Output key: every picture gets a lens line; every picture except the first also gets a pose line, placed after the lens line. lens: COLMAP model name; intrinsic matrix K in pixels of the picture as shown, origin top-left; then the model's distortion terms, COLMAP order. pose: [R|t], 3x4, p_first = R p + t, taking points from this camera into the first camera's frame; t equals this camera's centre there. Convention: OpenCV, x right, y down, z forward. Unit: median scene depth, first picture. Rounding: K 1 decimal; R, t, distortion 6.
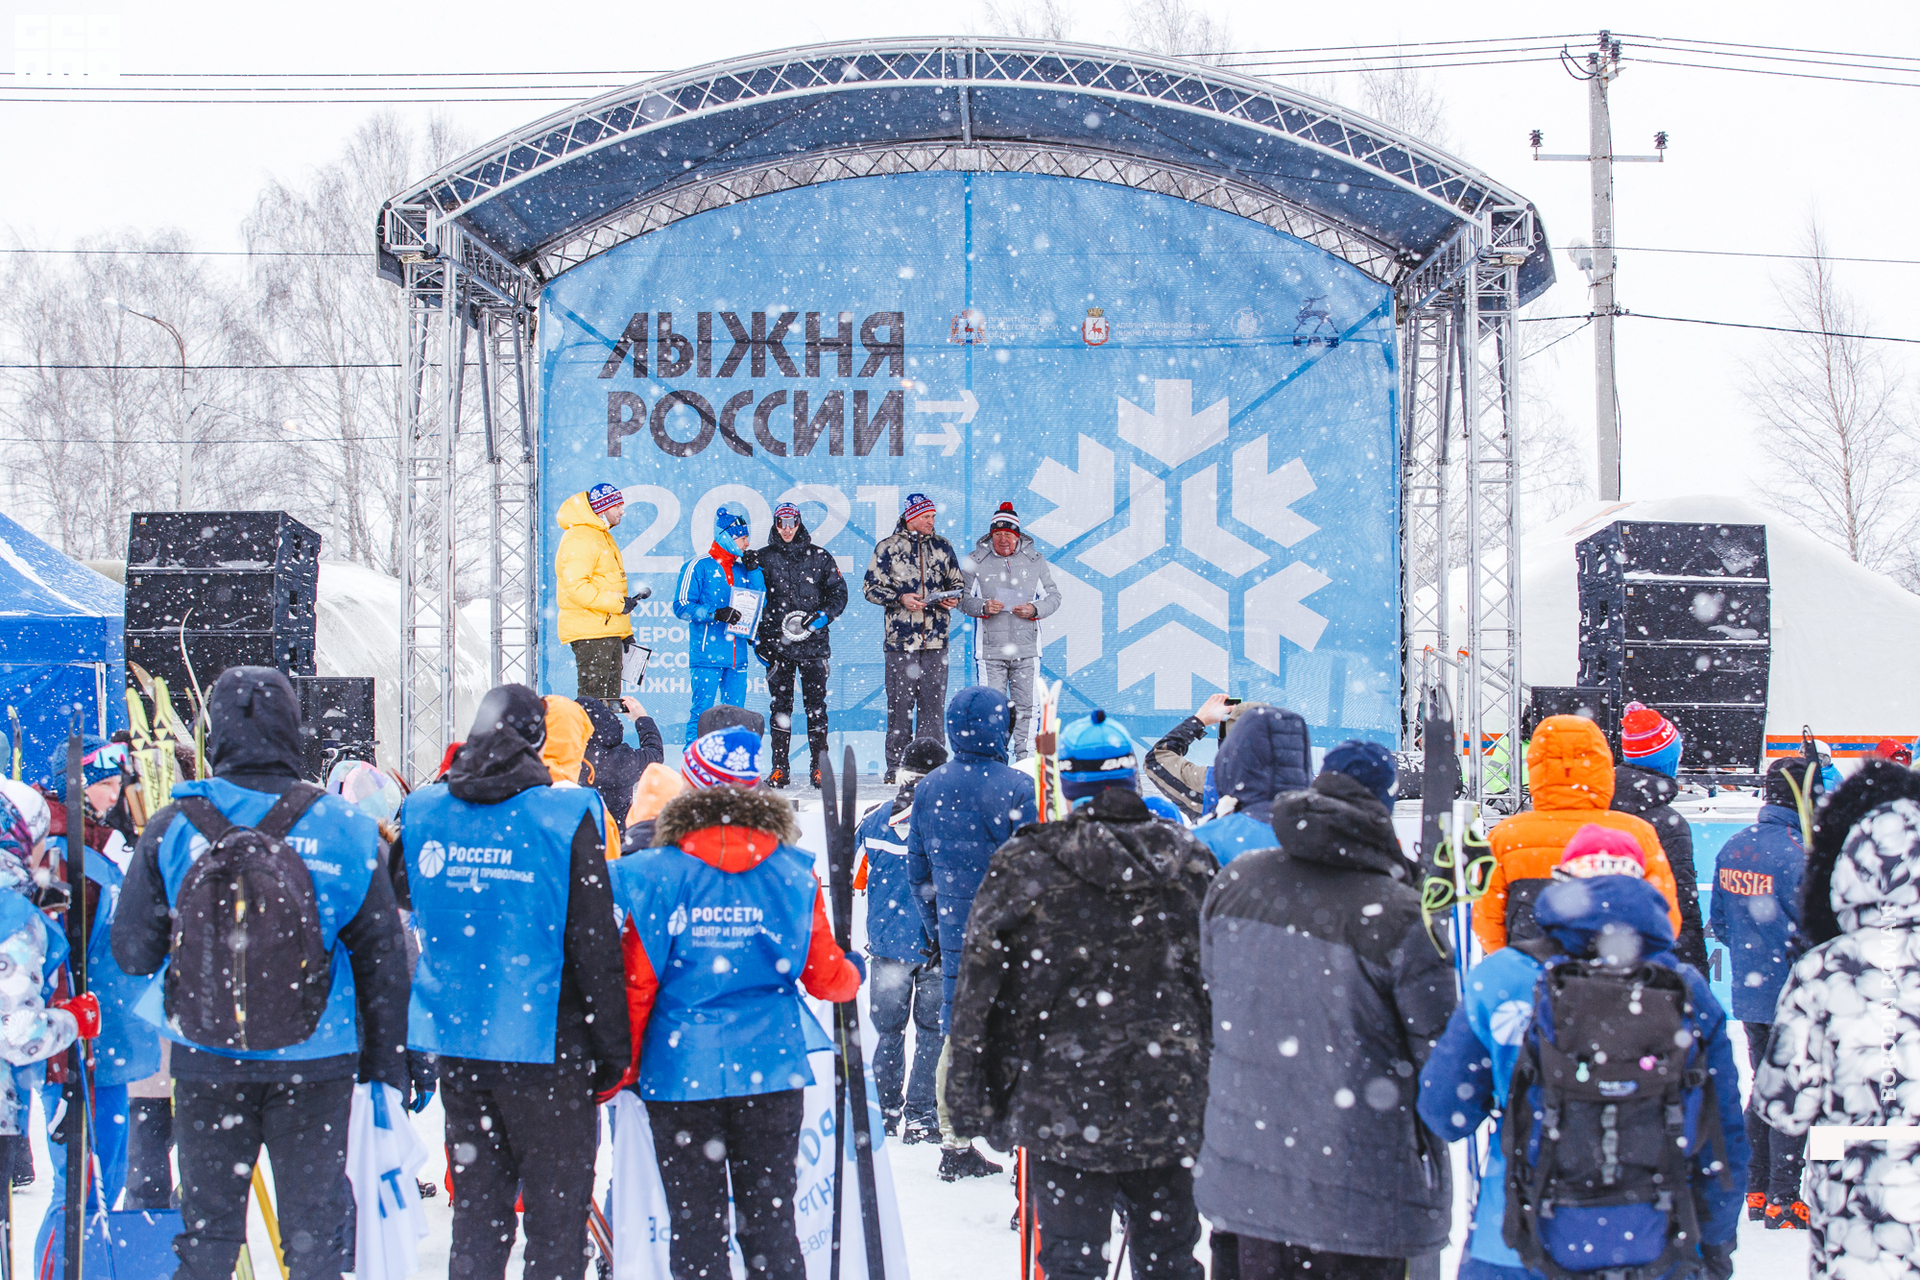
lens RADIAL K [[3983.2, 0, 960.0], [0, 3983.2, 640.0], [0, 0, 1]] dist [-0.104066, 0.314843]
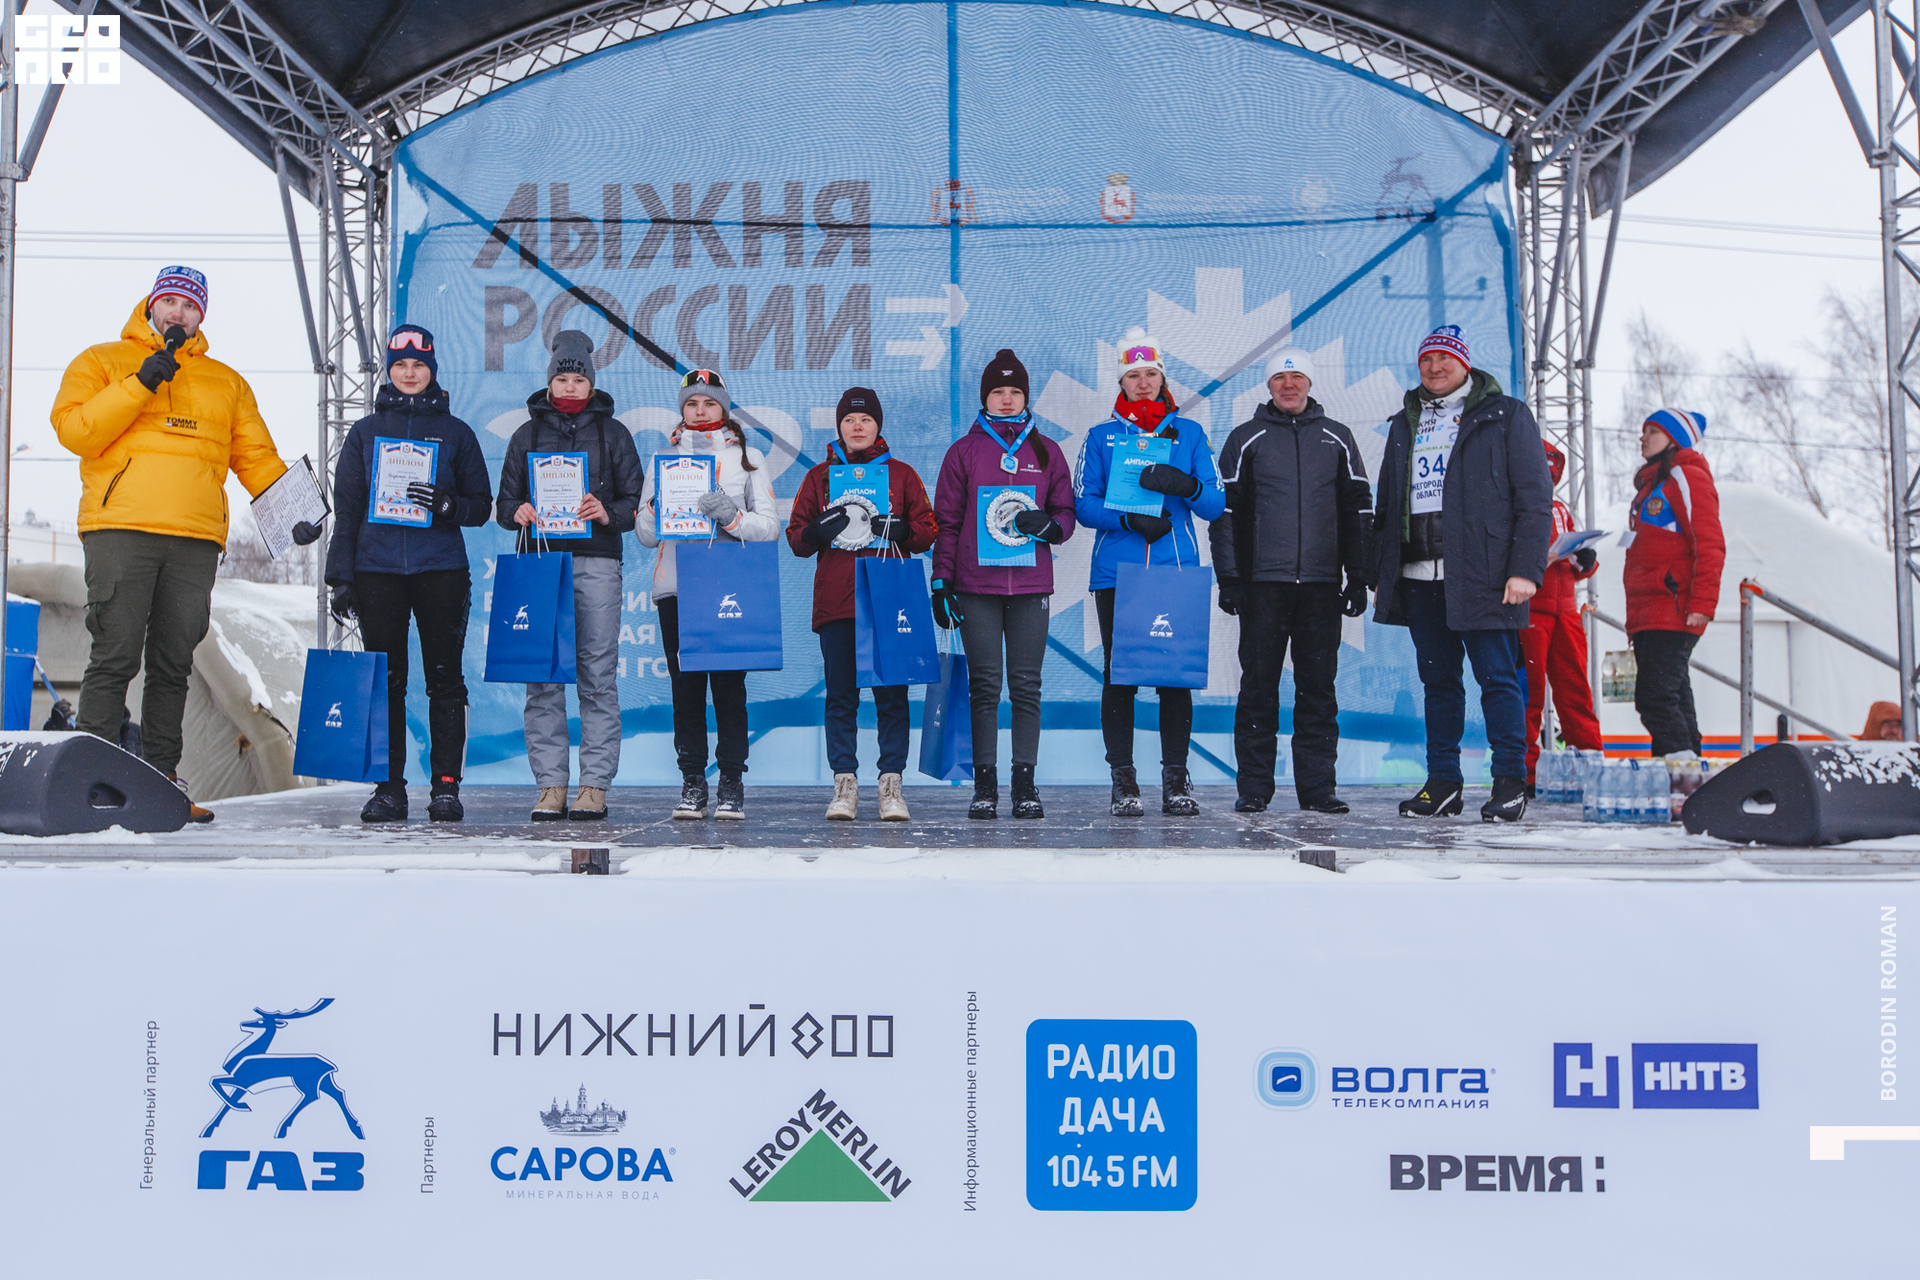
lens RADIAL K [[1734.8, 0, 960.6], [0, 1734.8, 613.6], [0, 0, 1]] dist [0.017734, -0.029062]
pose [[0.999921, -0.004321, 0.011783, -0.000909], [0.004997, 0.998303, -0.058012, 0.021021], [-0.011513, 0.058067, 0.998246, 0.677885]]
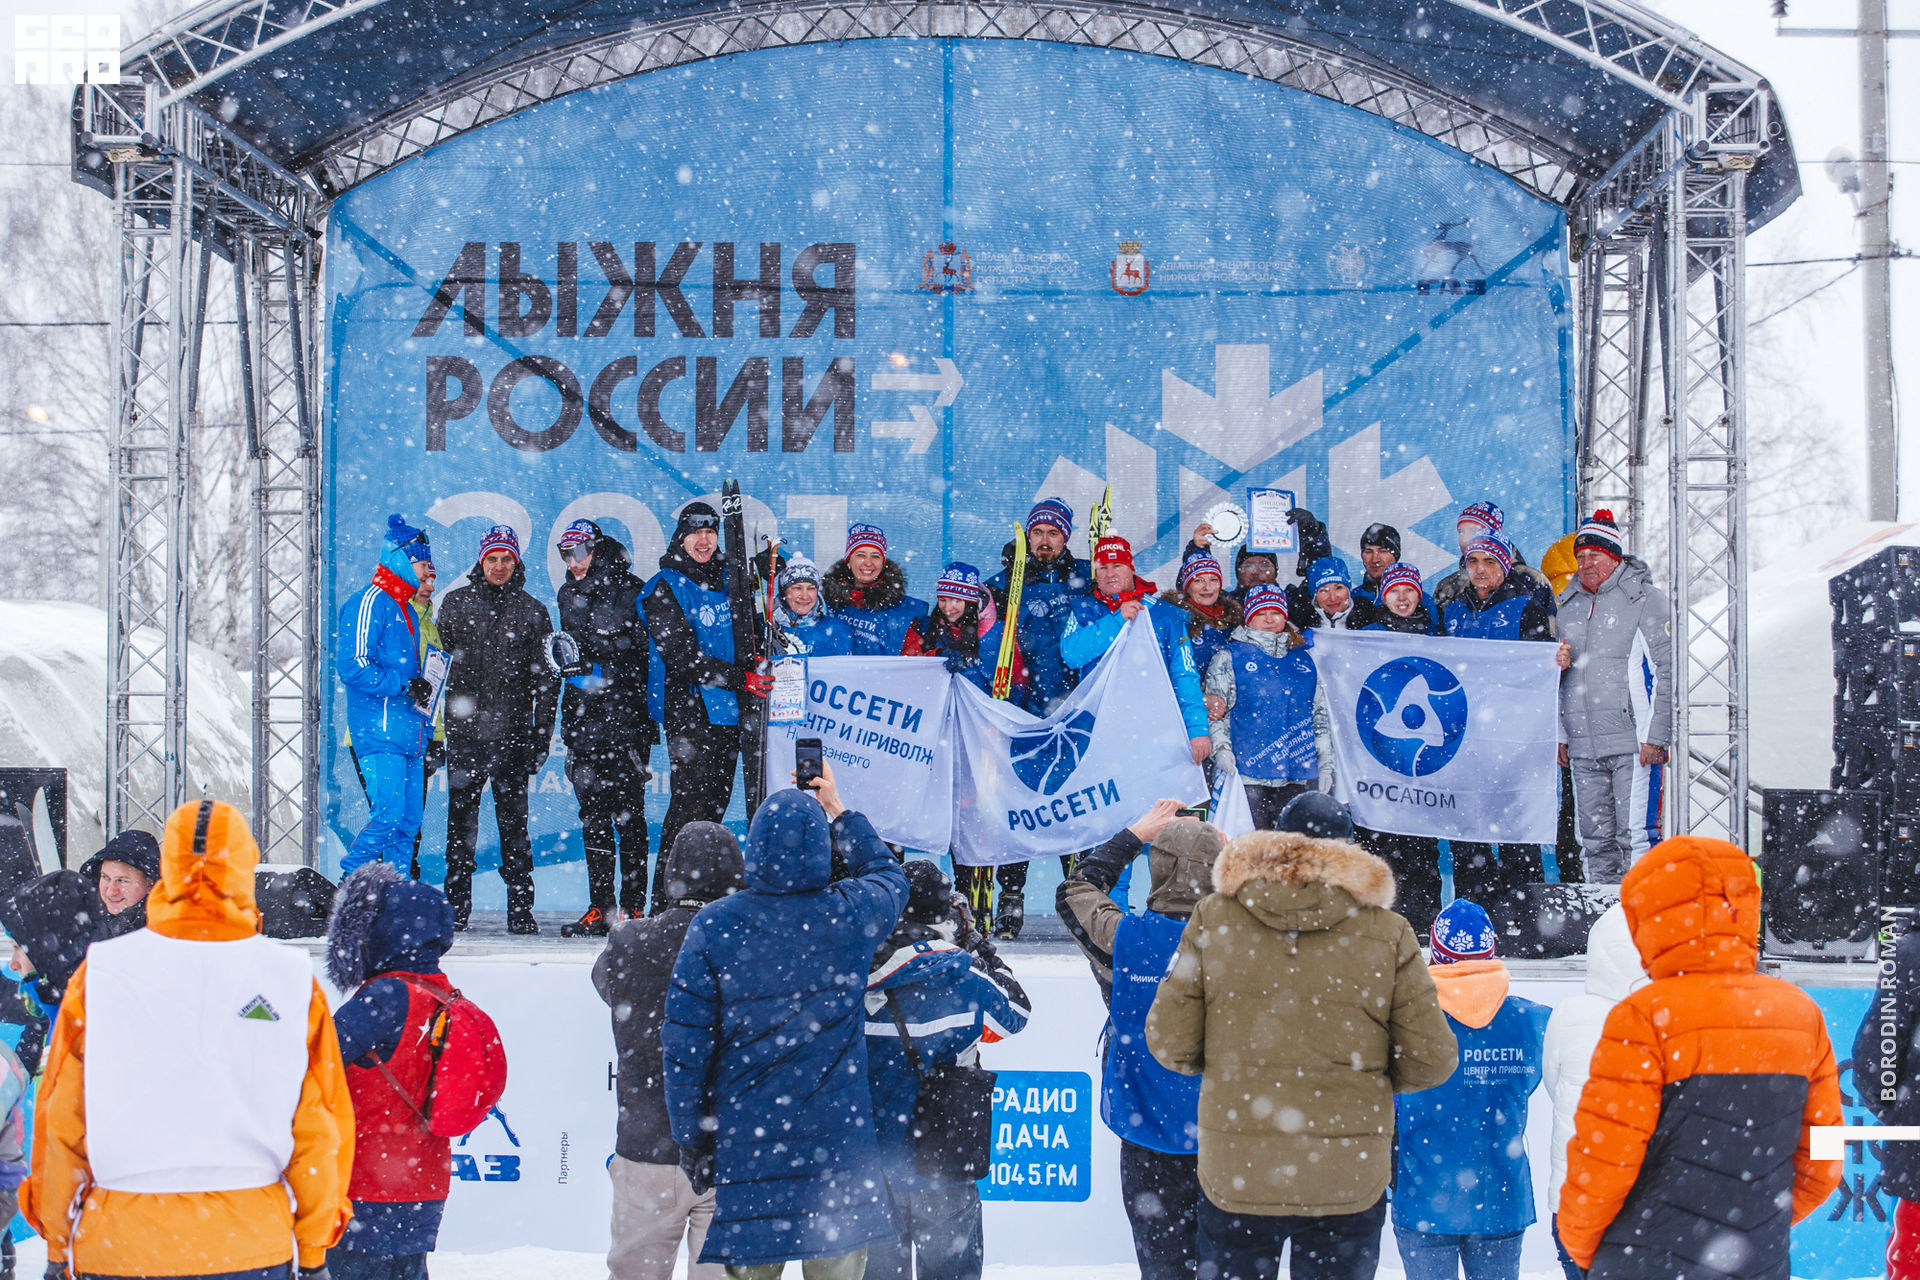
lens RADIAL K [[5461.7, 0, 960.0], [0, 5461.7, 640.0], [0, 0, 1]] dist [0.114411, -1.289436]
pose [[0.999975, 0.003854, -0.005951, 0.010067], [-0.003941, 0.999886, -0.014597, 0.000425], [0.005894, 0.014620, 0.999876, 0.052854]]
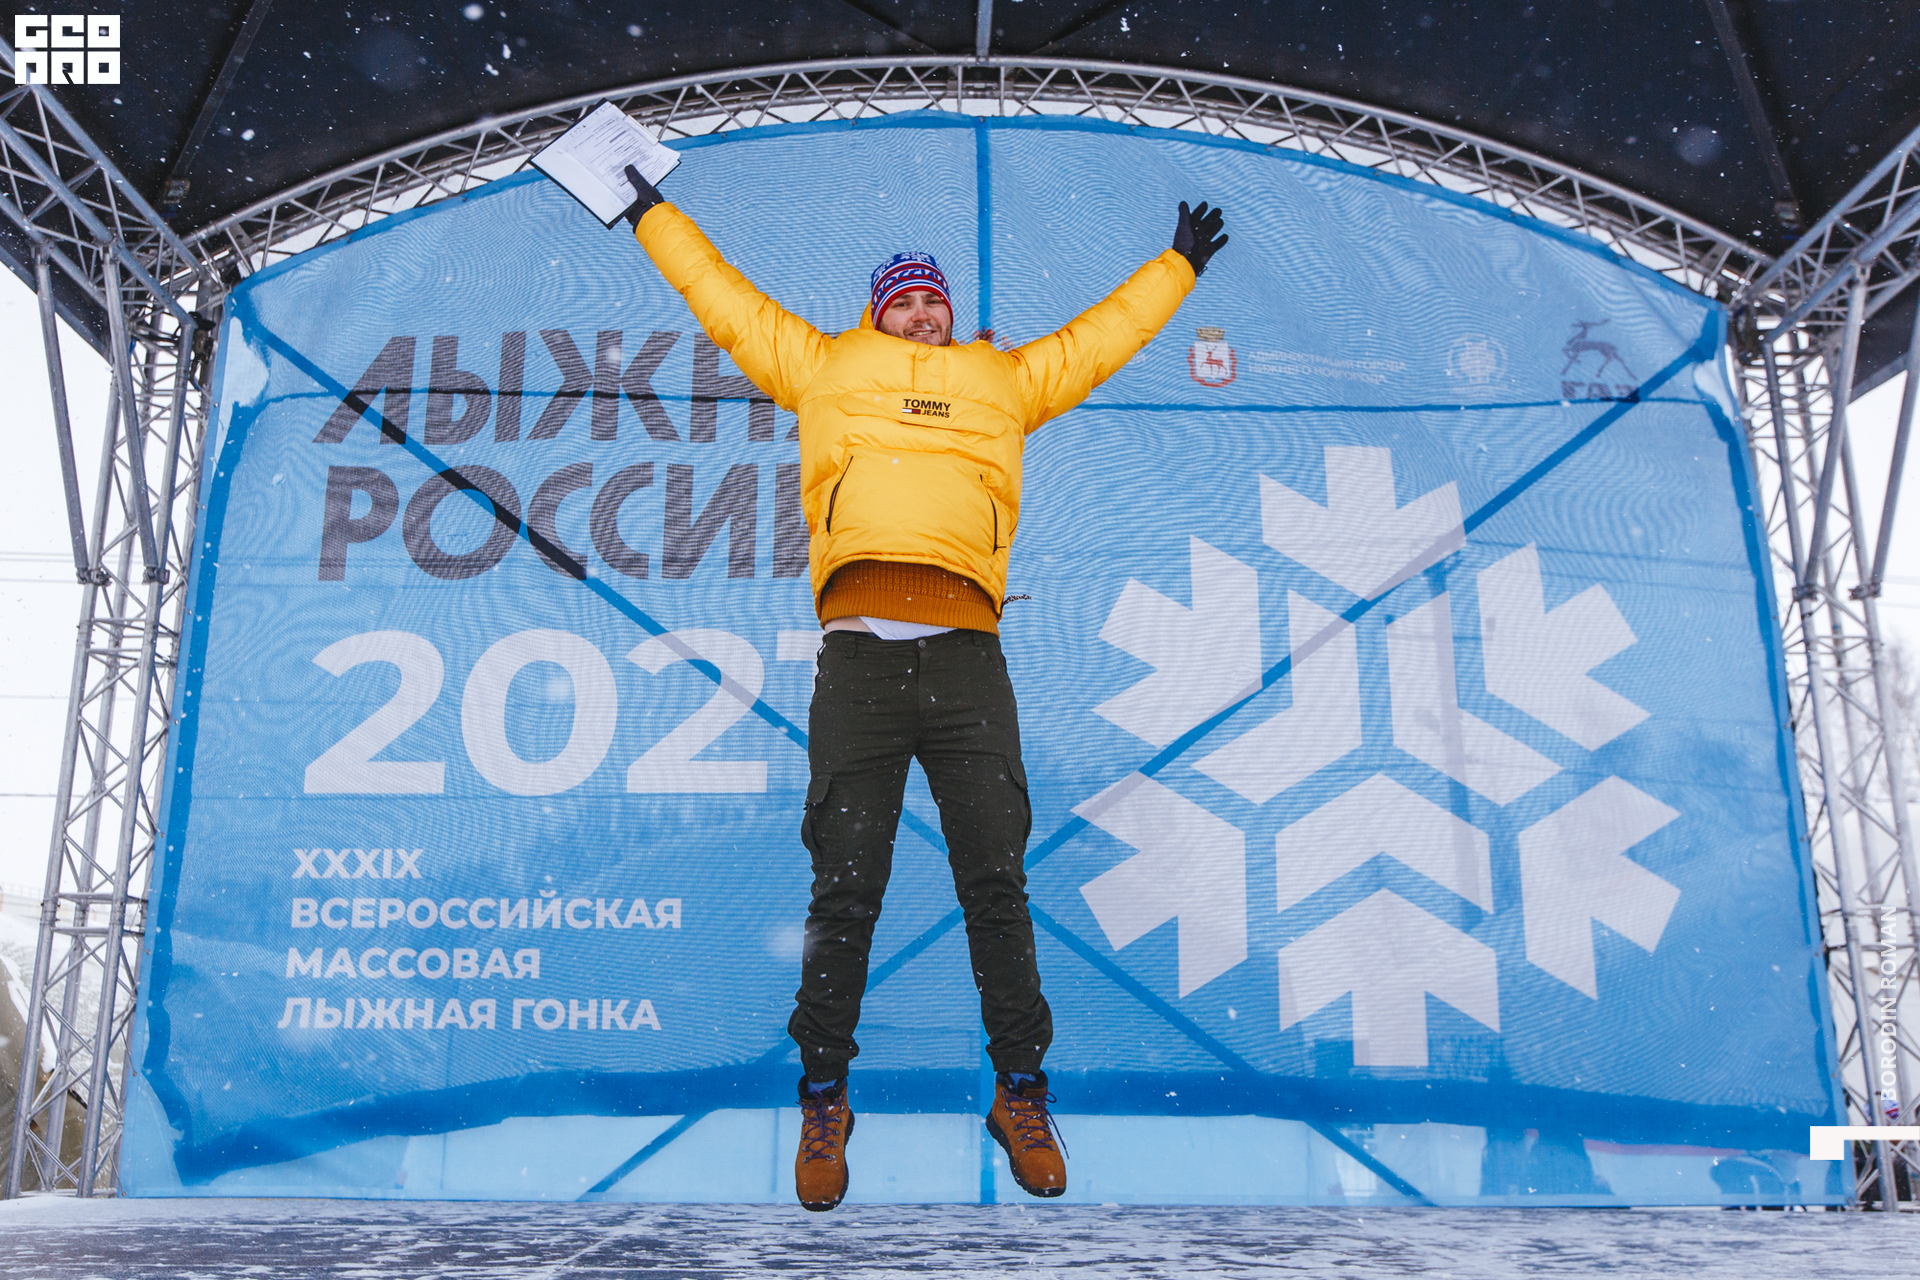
lens RADIAL K [[1694.4, 0, 928.2], [0, 1694.4, 633.8], [0, 0, 1]] dist [0.000418, 0.004406]
pose [[0.999923, 0.007345, 0.010039, -0.008083], [-0.004441, 0.964666, -0.263440, 0.021696], [-0.011620, 0.263375, 0.964624, 0.790039]]
